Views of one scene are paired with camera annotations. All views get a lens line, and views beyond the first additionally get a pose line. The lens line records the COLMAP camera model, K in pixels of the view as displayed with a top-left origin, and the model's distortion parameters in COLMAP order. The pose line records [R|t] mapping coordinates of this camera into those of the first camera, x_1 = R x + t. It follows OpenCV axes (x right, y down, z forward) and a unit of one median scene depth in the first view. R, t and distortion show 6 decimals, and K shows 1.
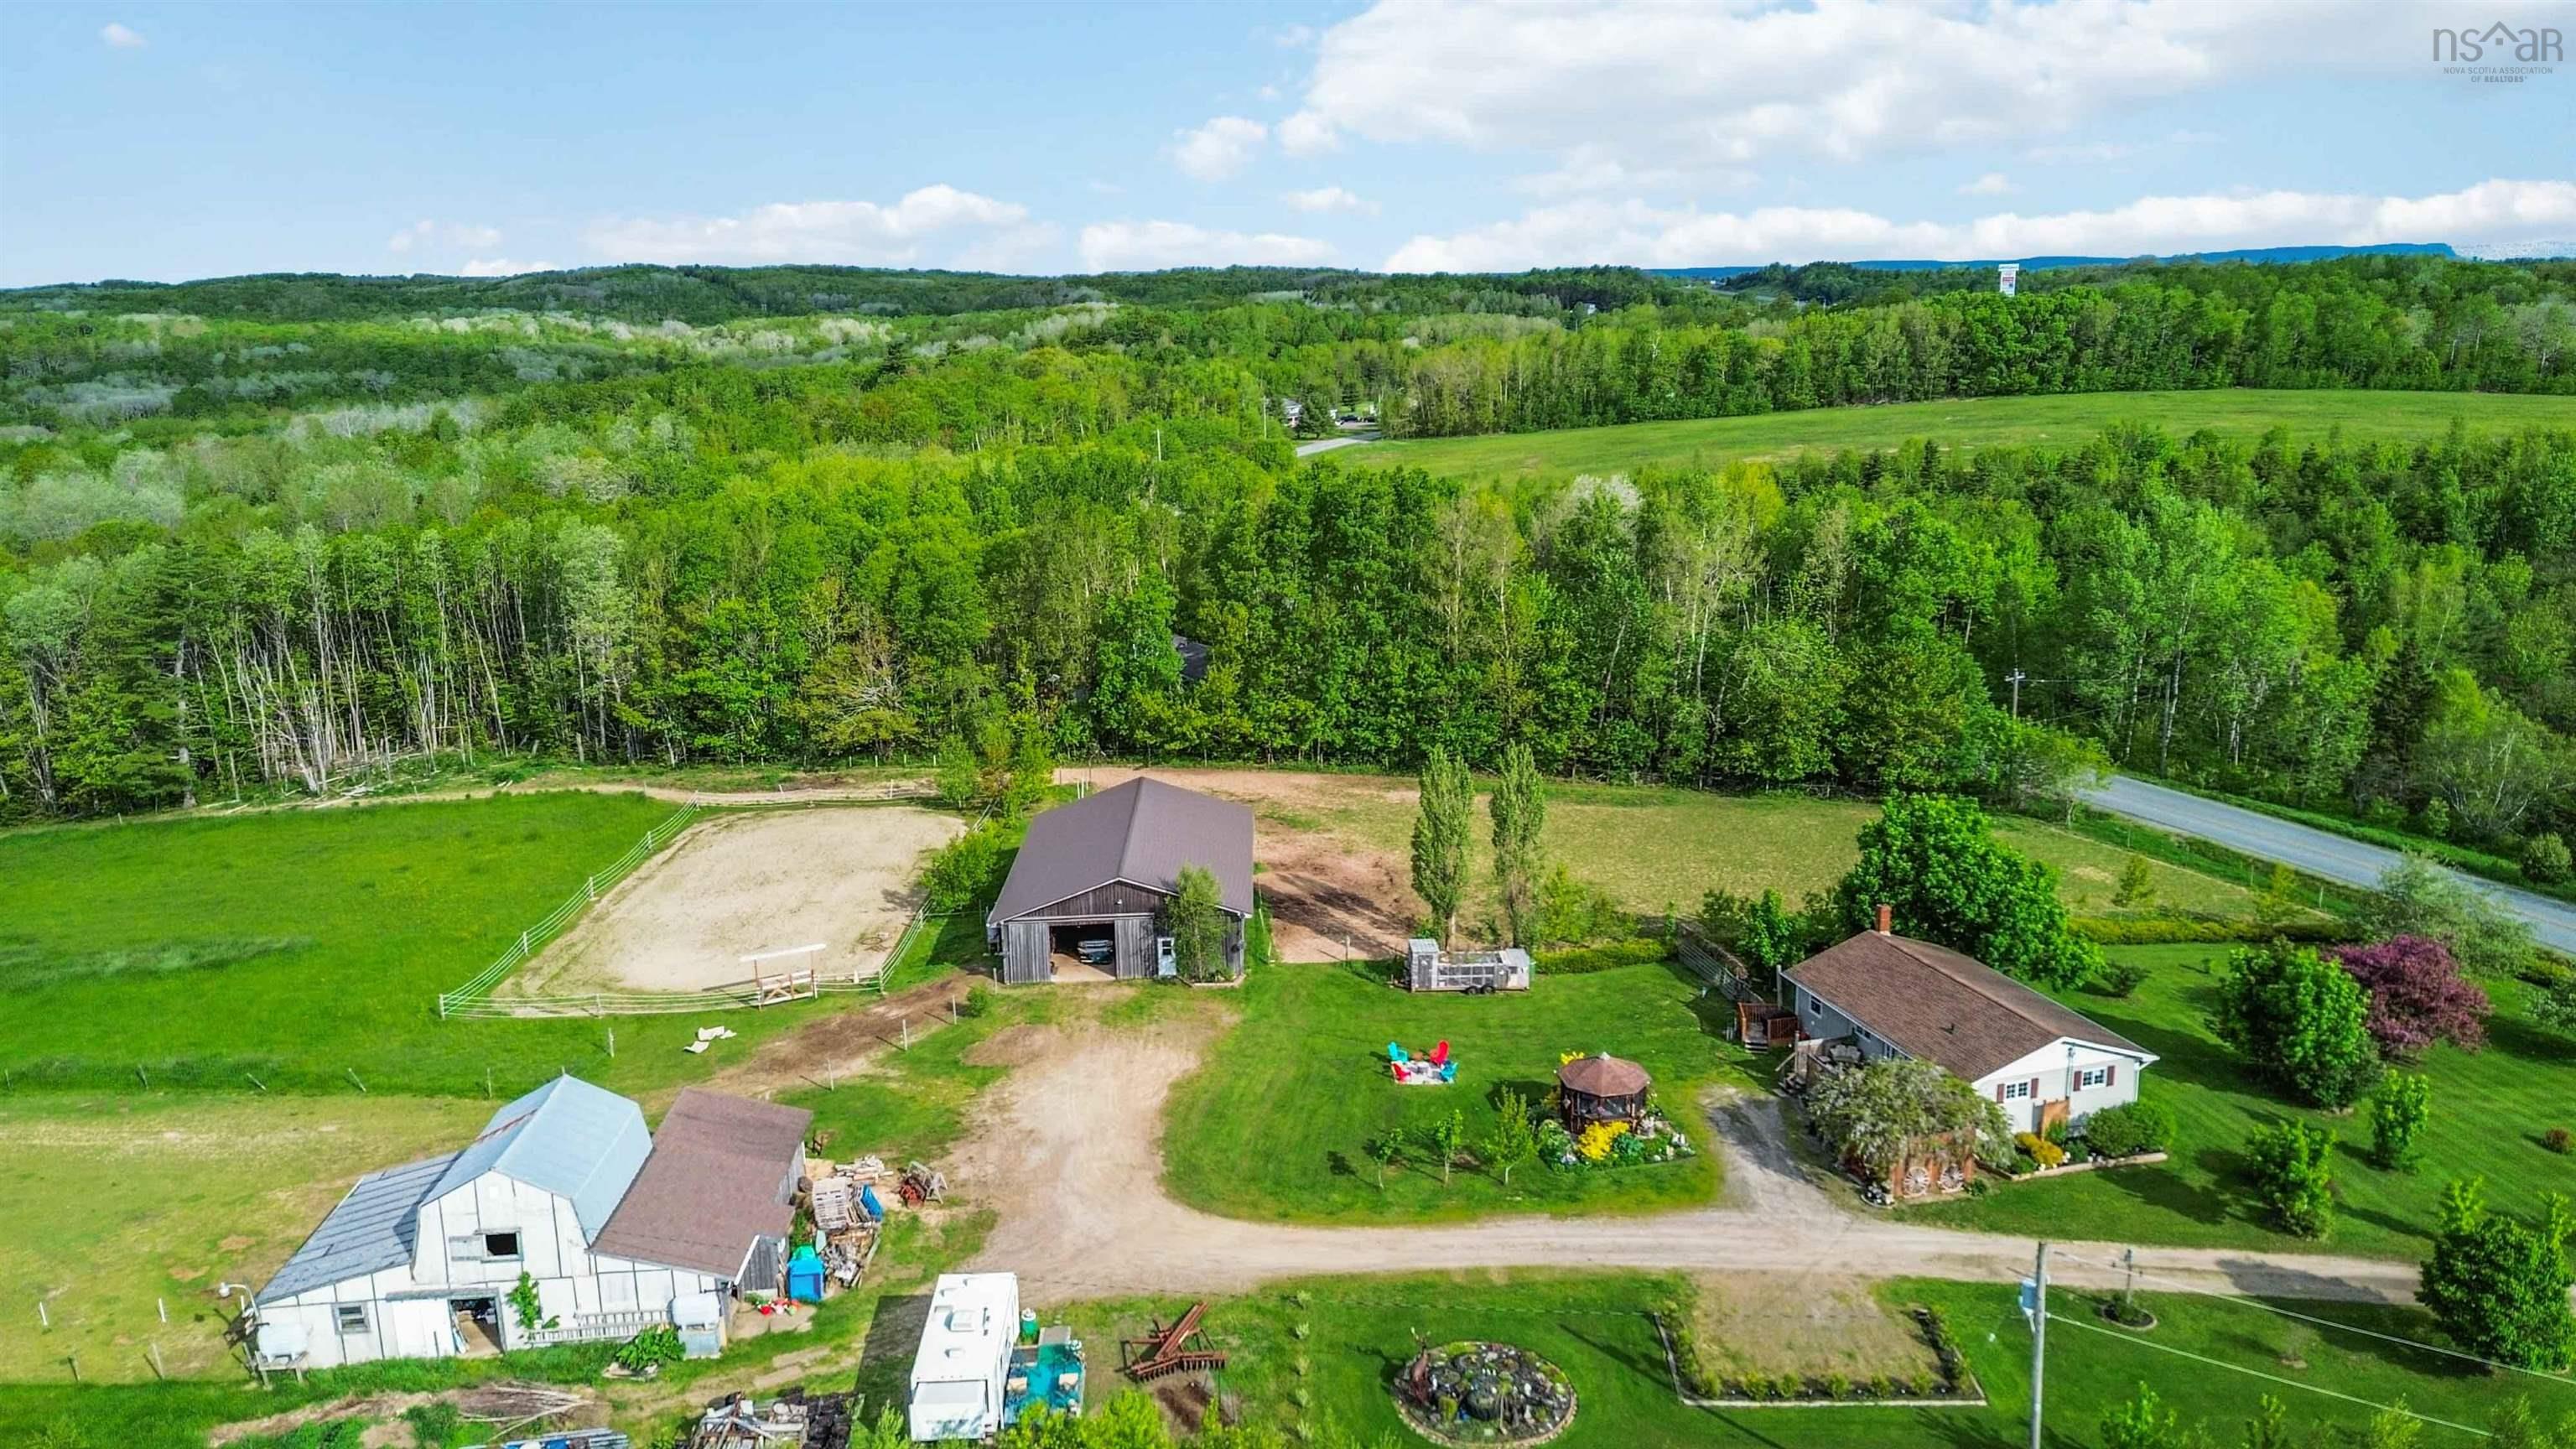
lens RADIAL K [[1816.9, 0, 1284.2], [0, 1816.9, 740.7], [0, 0, 1]] dist [0.077810, -0.080910]
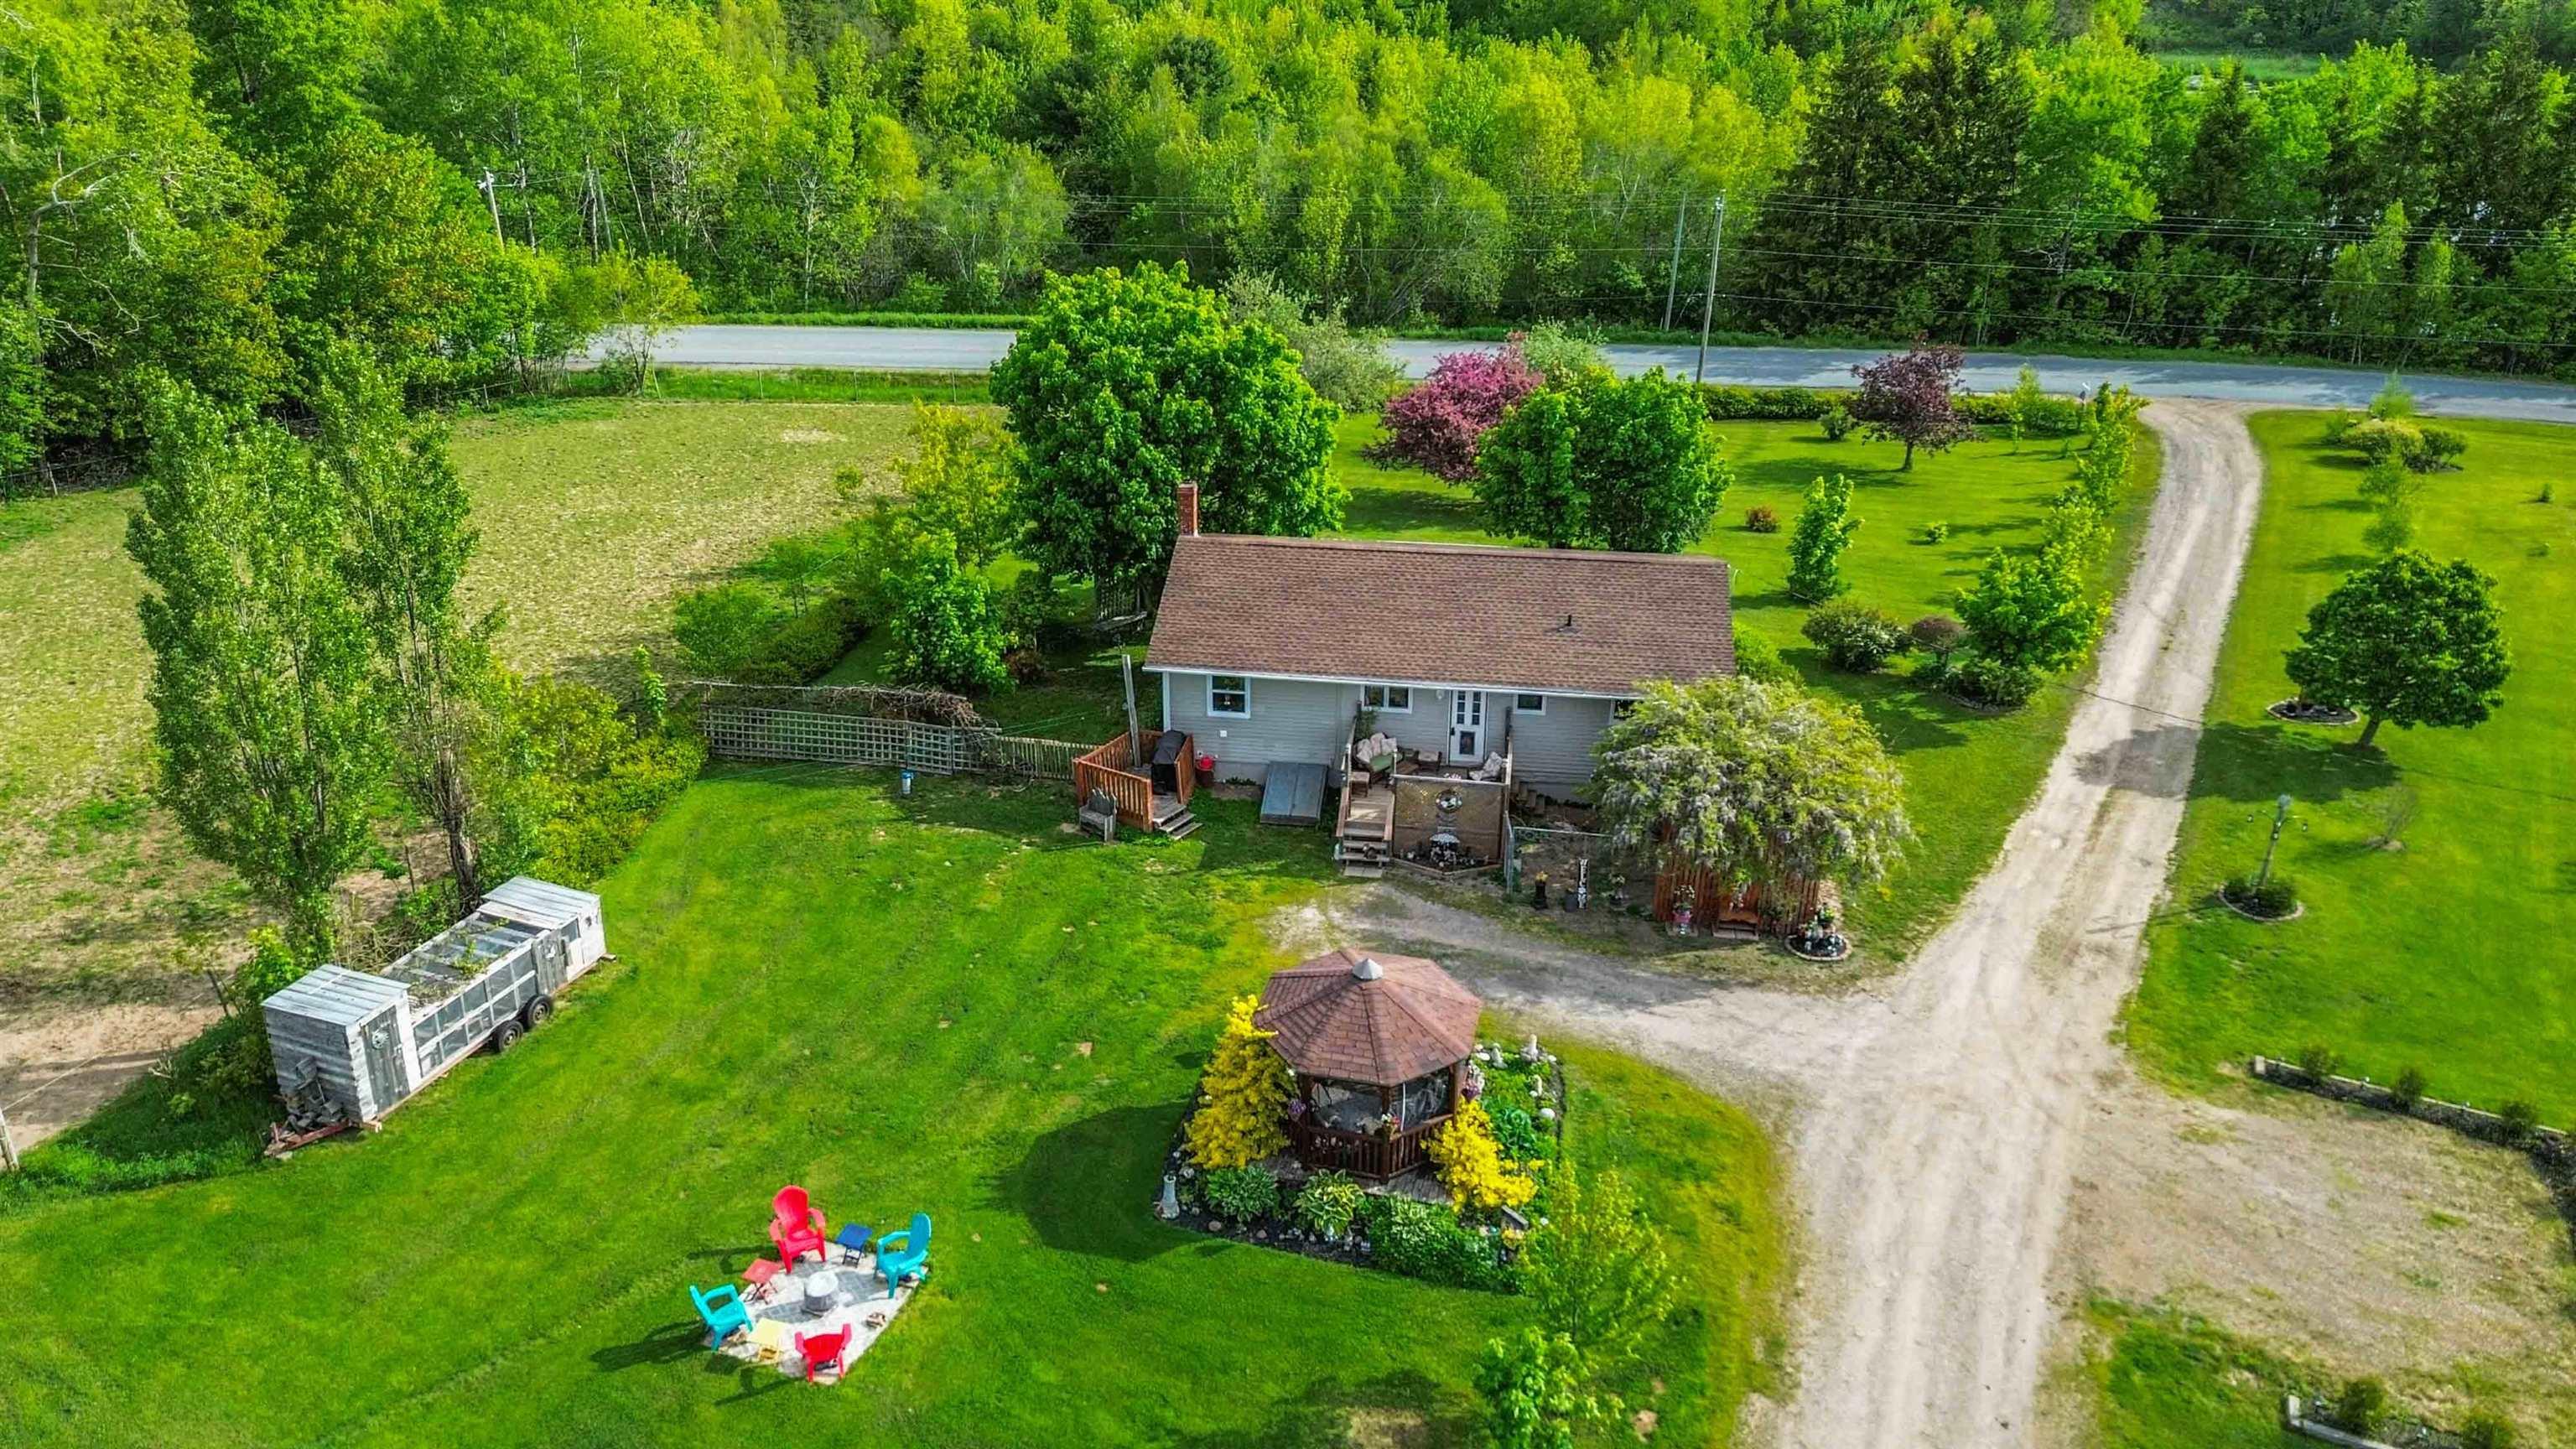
lens RADIAL K [[1814.3, 0, 1281.6], [0, 1814.3, 719.5], [0, 0, 1]] dist [0.075856, -0.078476]
pose [[0.401788, -0.364988, 0.839851, -0.118762], [0.205231, 0.929697, 0.305850, -0.001490], [-0.892439, 0.049476, 0.448448, 0.695566]]
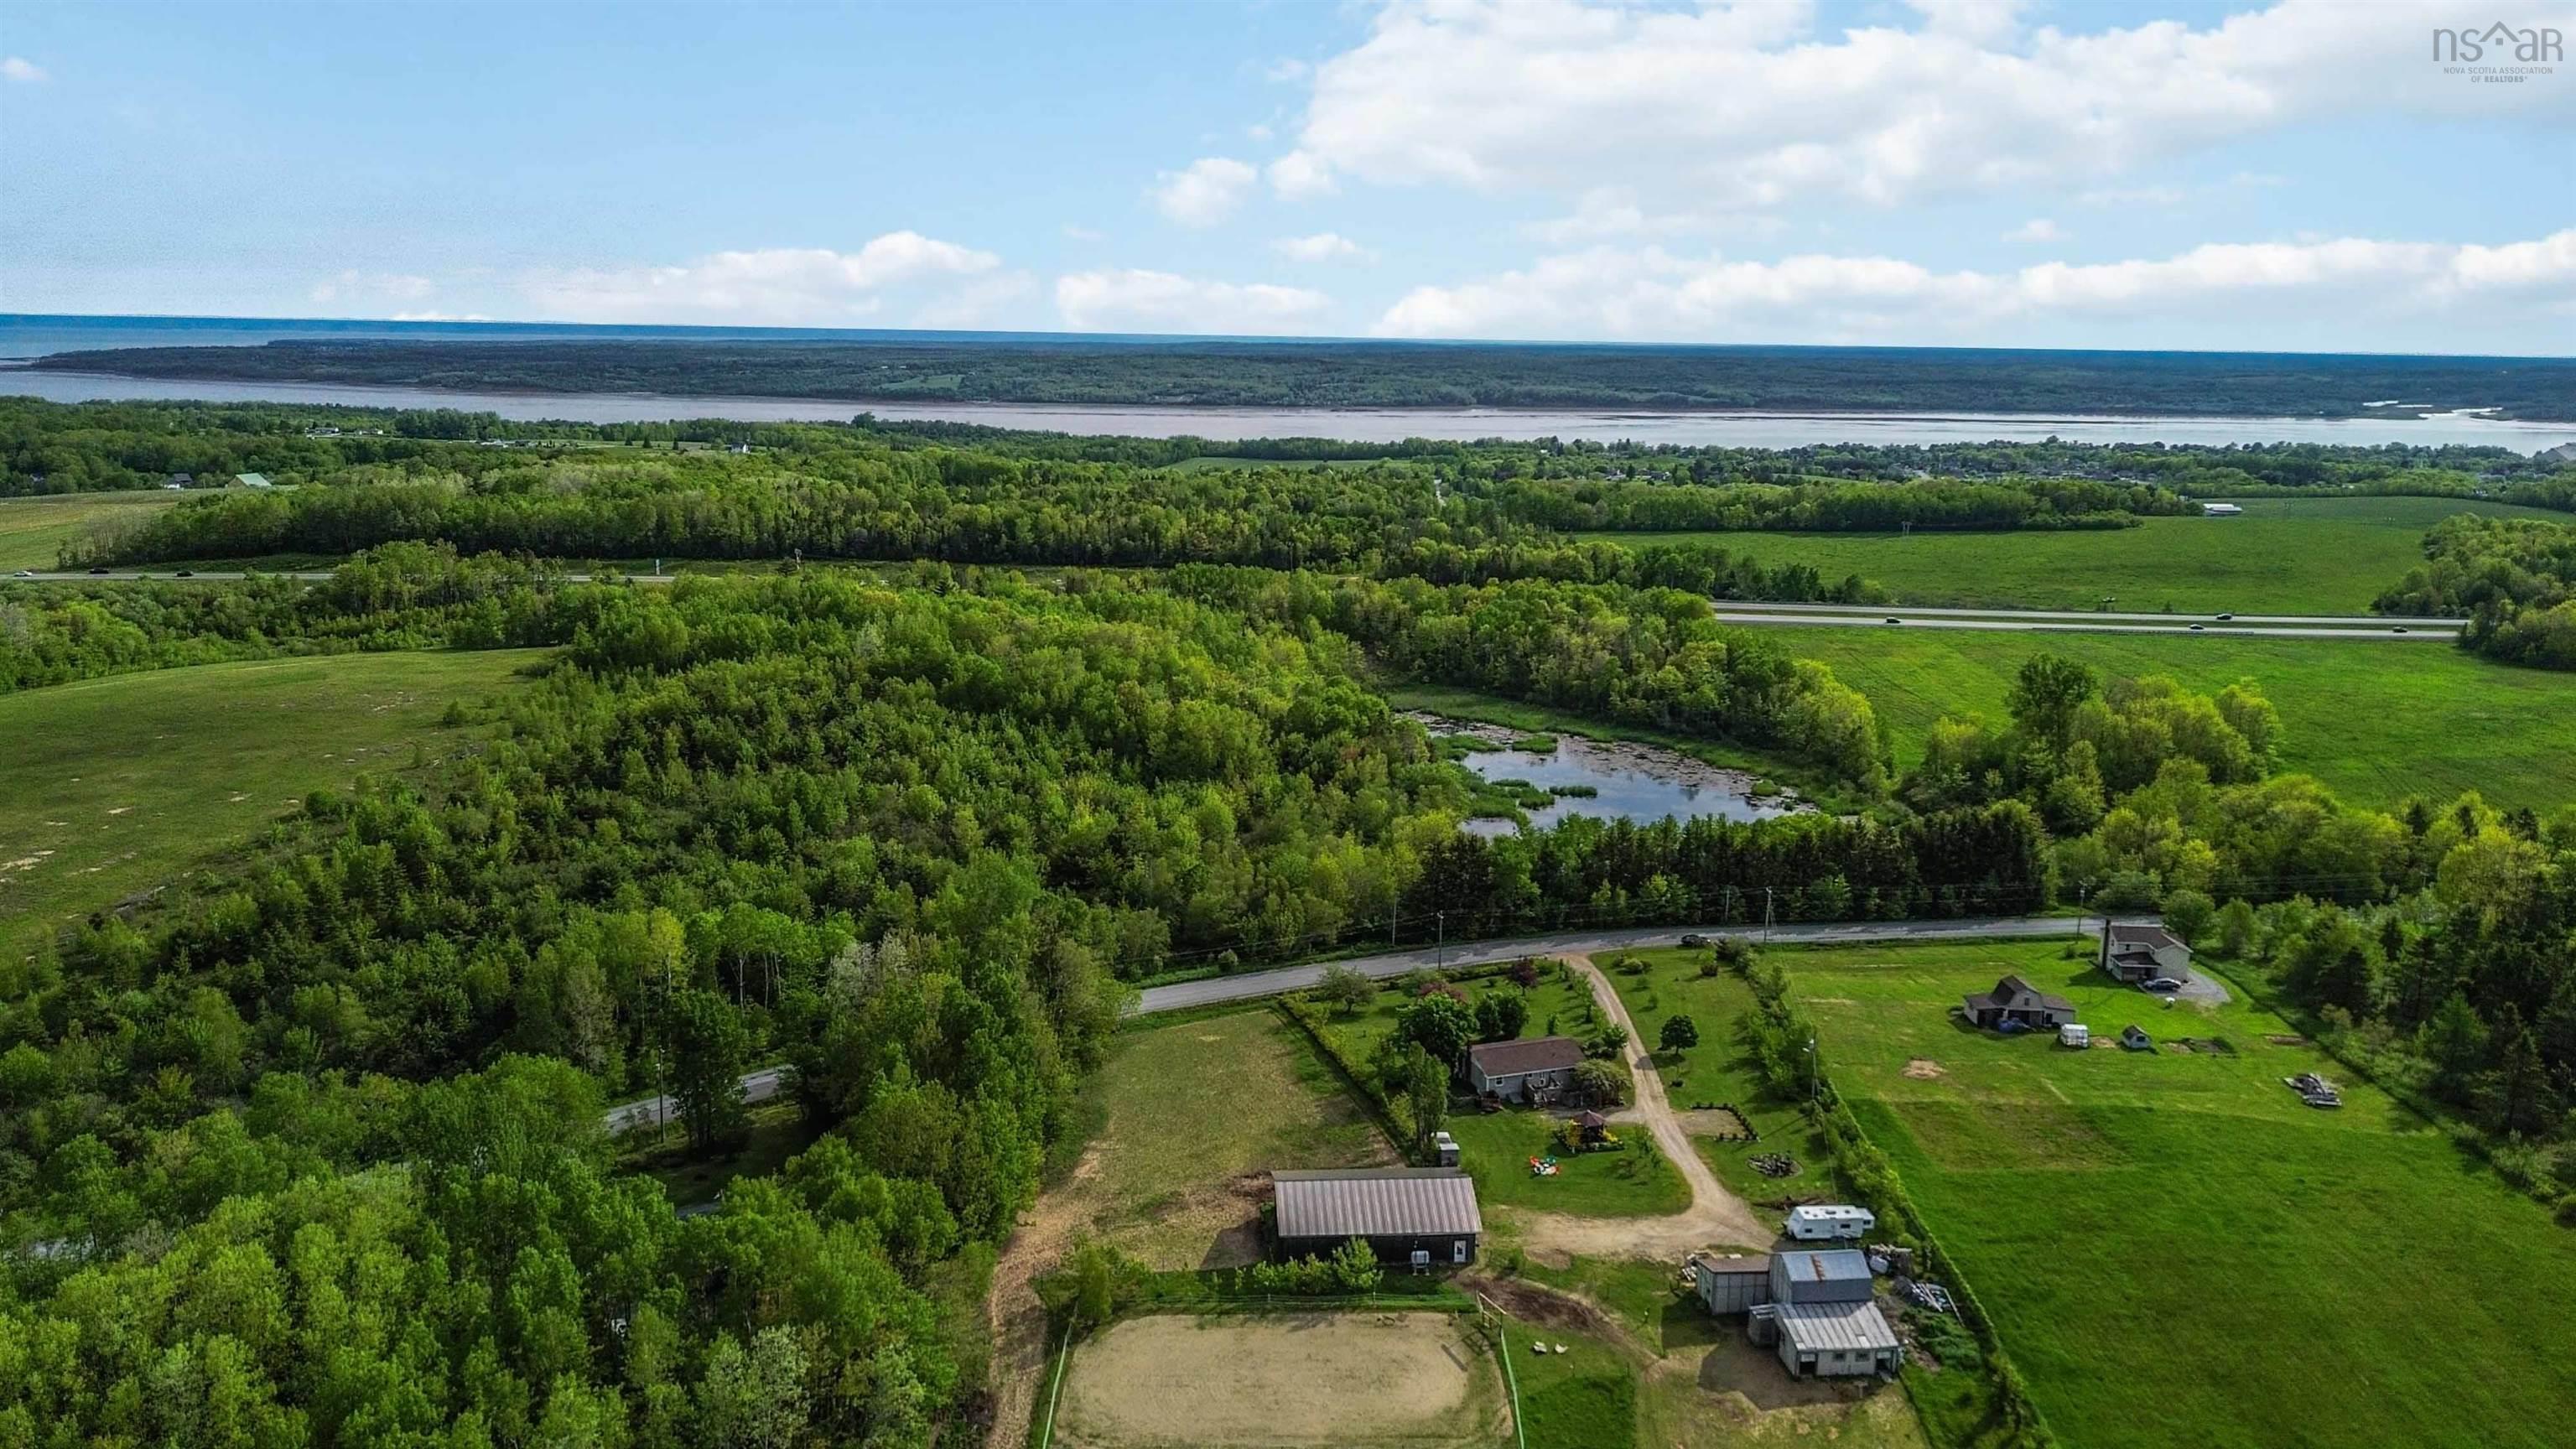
lens RADIAL K [[1816.9, 0, 1284.2], [0, 1816.9, 740.7], [0, 0, 1]] dist [0.077810, -0.080910]
pose [[-0.059867, -0.188361, 0.980274, -1.897006], [0.229617, 0.953102, 0.197163, -0.796122], [-0.971438, 0.236891, -0.013808, 1.110302]]
